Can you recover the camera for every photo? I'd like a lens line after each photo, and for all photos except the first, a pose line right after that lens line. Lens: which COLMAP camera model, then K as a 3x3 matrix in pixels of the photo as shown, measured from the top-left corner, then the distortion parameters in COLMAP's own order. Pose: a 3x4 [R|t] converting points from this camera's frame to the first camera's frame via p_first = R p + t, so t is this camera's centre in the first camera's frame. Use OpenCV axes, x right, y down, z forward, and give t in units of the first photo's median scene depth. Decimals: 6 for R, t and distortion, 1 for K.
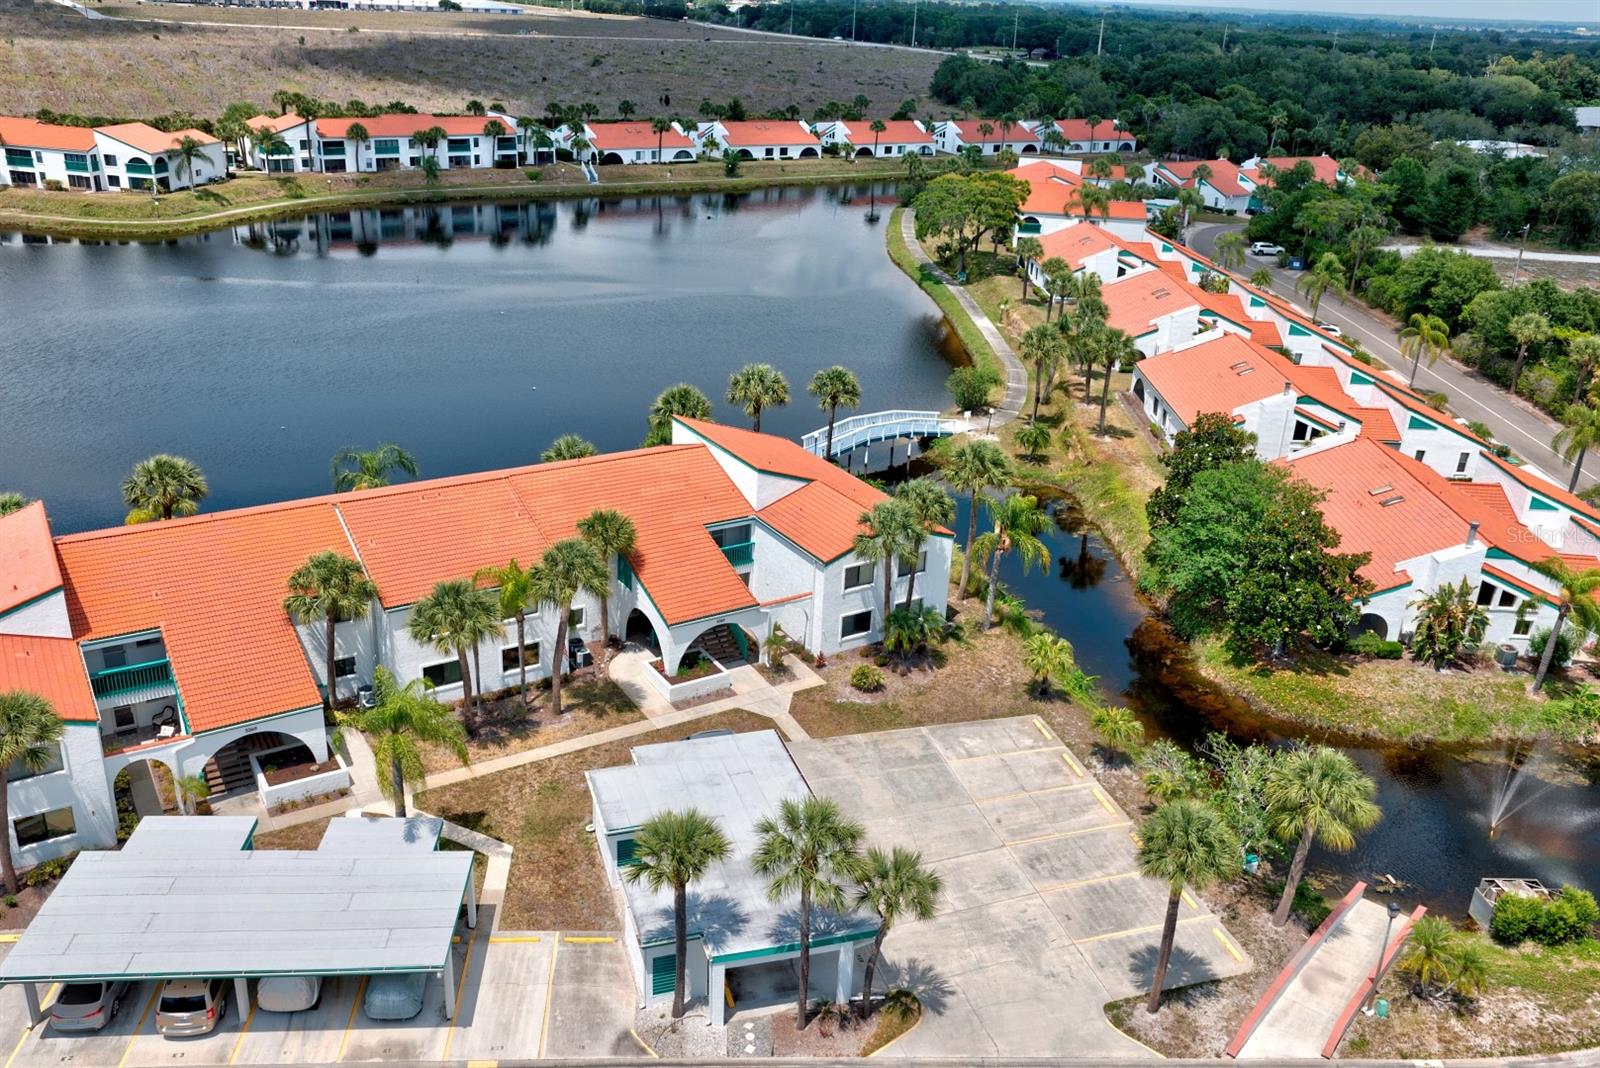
lens RADIAL K [[1345.7, 0, 800.0], [0, 1345.7, 534.0], [0, 0, 1]] dist [0.049709, -0.067245]
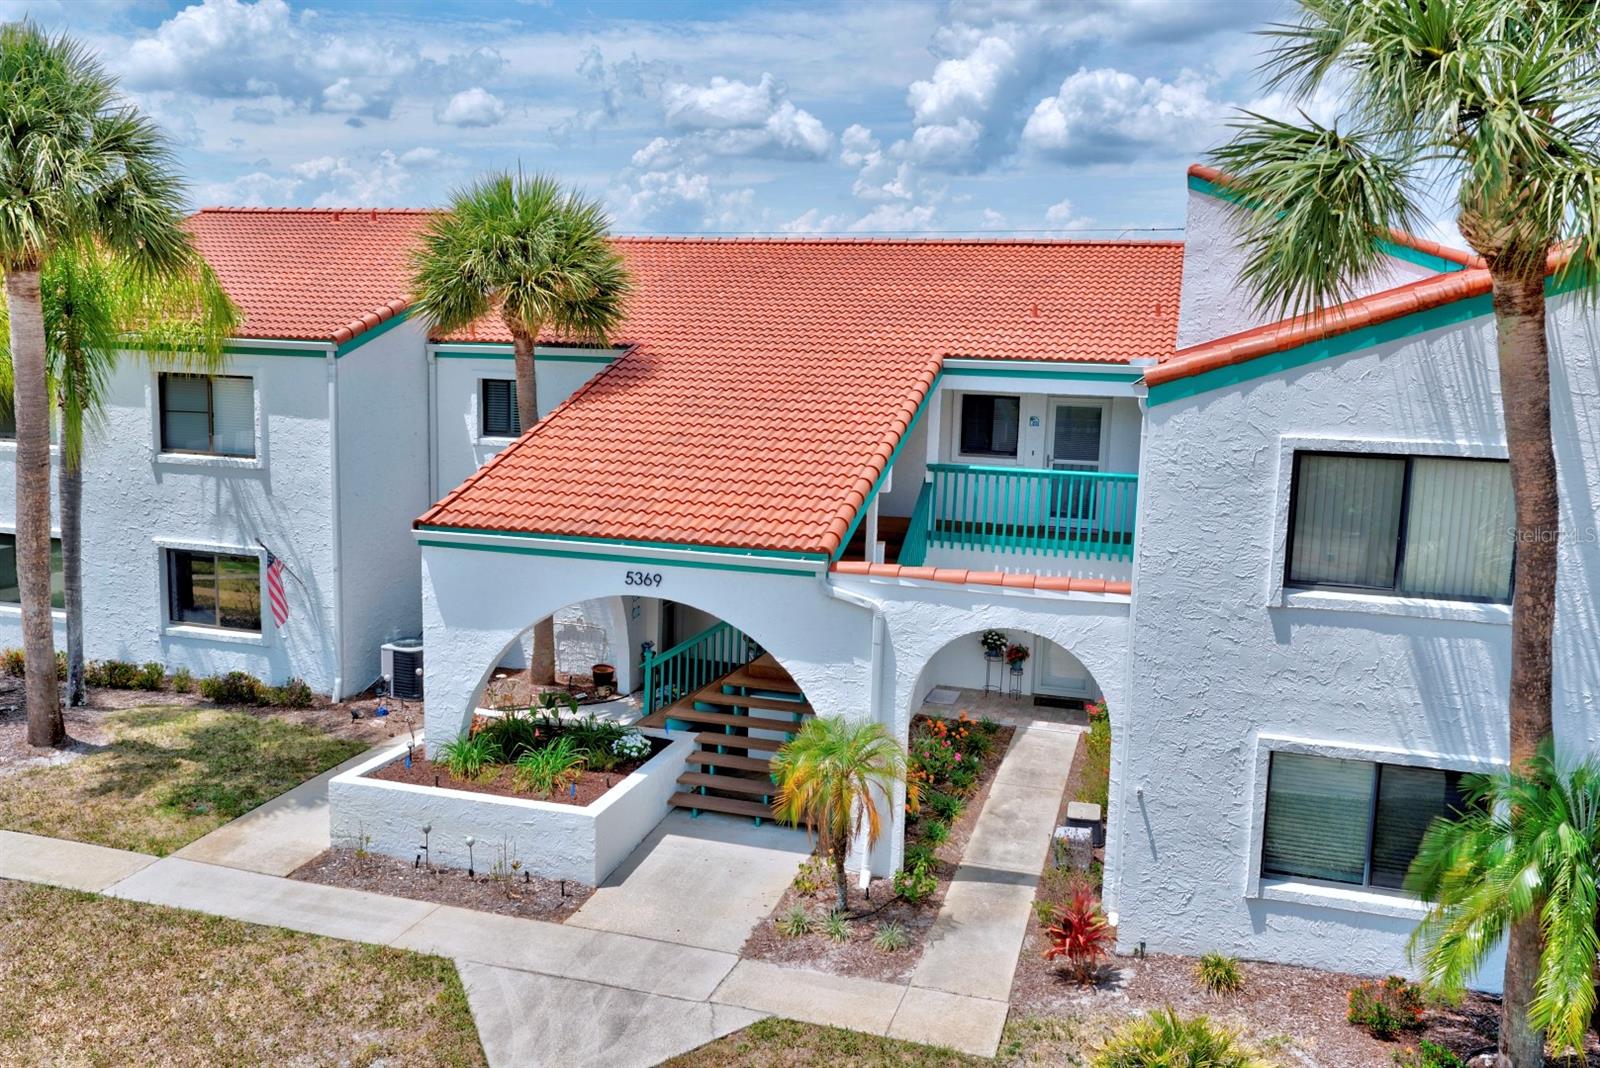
lens RADIAL K [[1345.7, 0, 800.0], [0, 1345.7, 534.0], [0, 0, 1]] dist [0.049709, -0.067245]
pose [[0.647760, 0.080975, -0.757529, 0.049564], [-0.291845, 0.944858, -0.148556, 0.031755], [0.703728, 0.317310, 0.635674, 0.333846]]
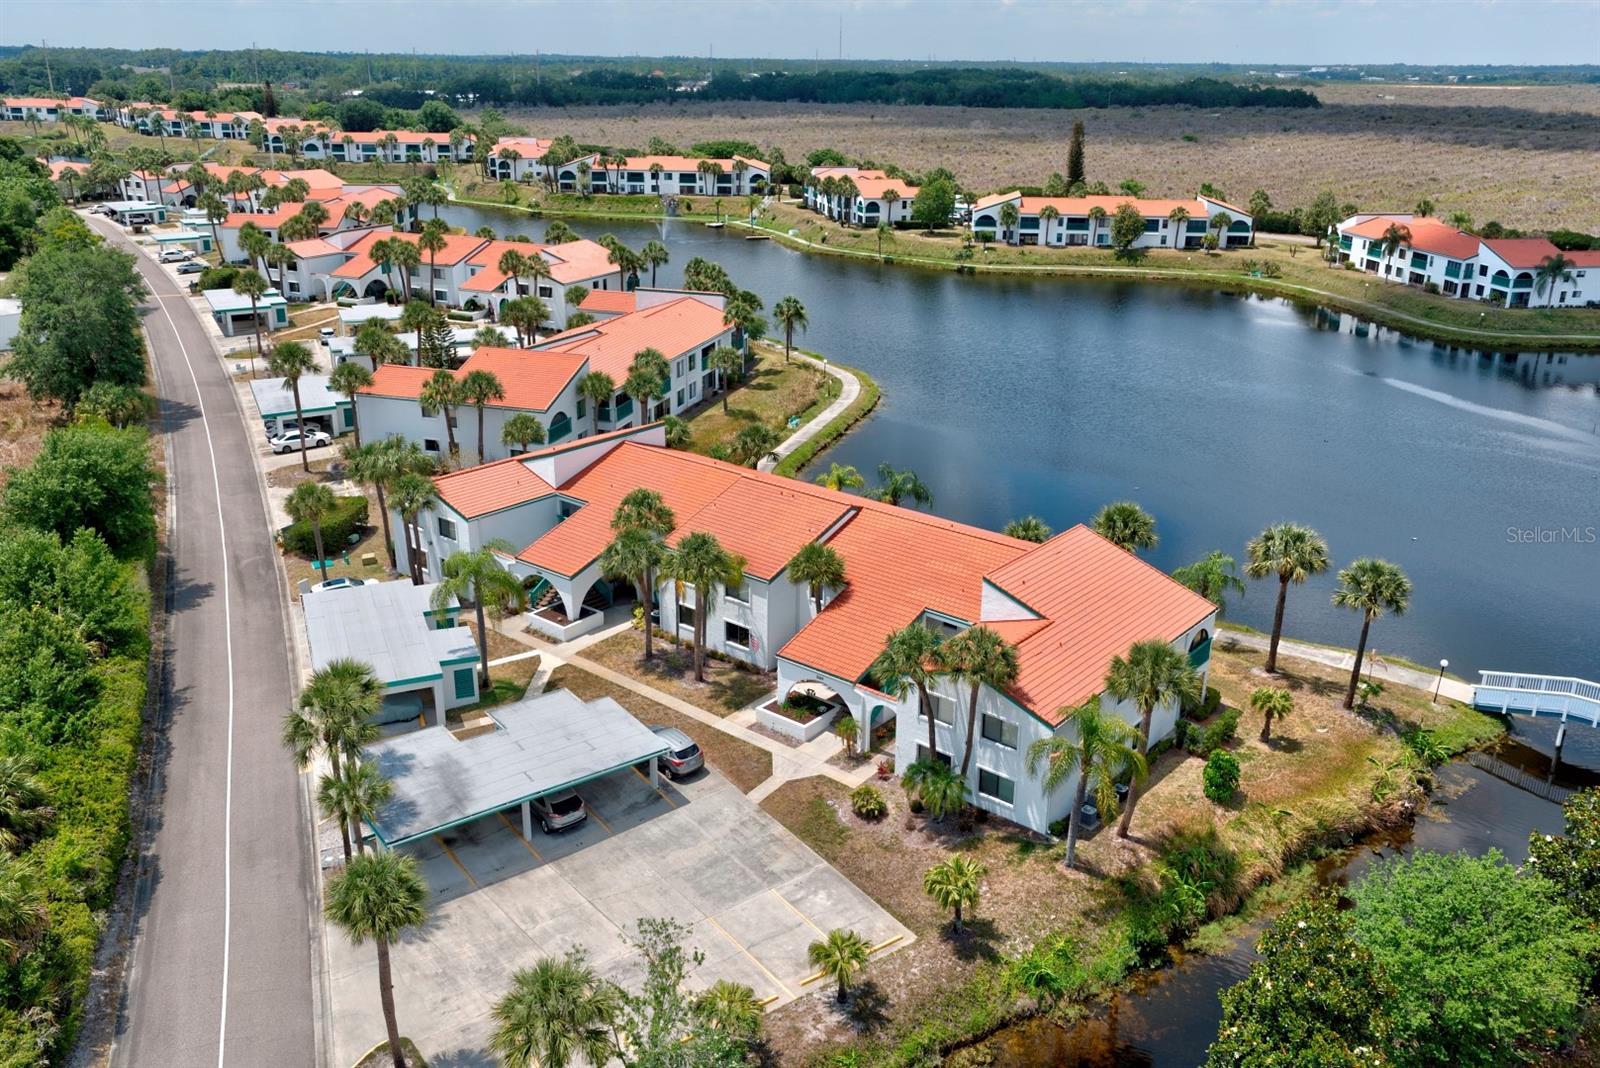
lens RADIAL K [[1345.7, 0, 800.0], [0, 1345.7, 534.0], [0, 0, 1]] dist [0.049709, -0.067245]
pose [[0.299539, 0.279070, -0.912358, 0.314600], [-0.362803, 0.917746, 0.161605, -0.072608], [0.882412, 0.282599, 0.376148, 0.221717]]
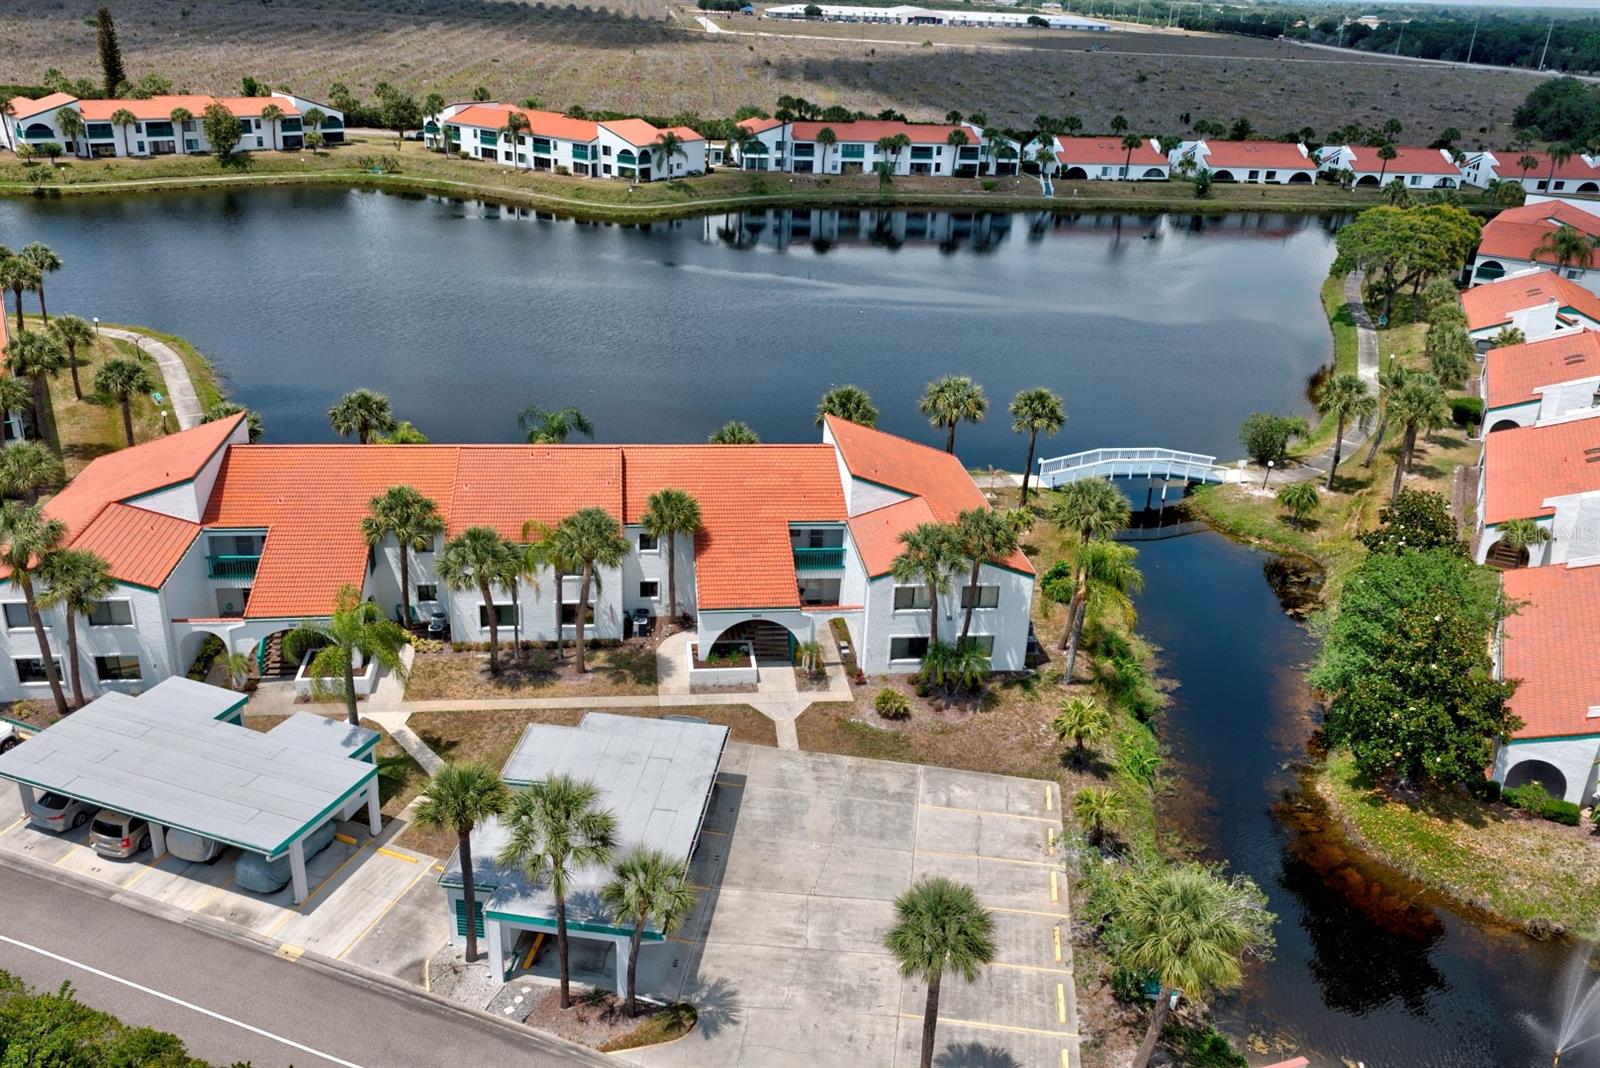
lens RADIAL K [[1351.2, 0, 800.0], [0, 1351.2, 534.0], [0, 0, 1]] dist [0.025428, -0.015700]
pose [[0.905121, 0.157715, -0.394820, 0.136241], [-0.162860, 0.986432, 0.020686, -0.008212], [0.392725, 0.045577, 0.918526, 0.034753]]
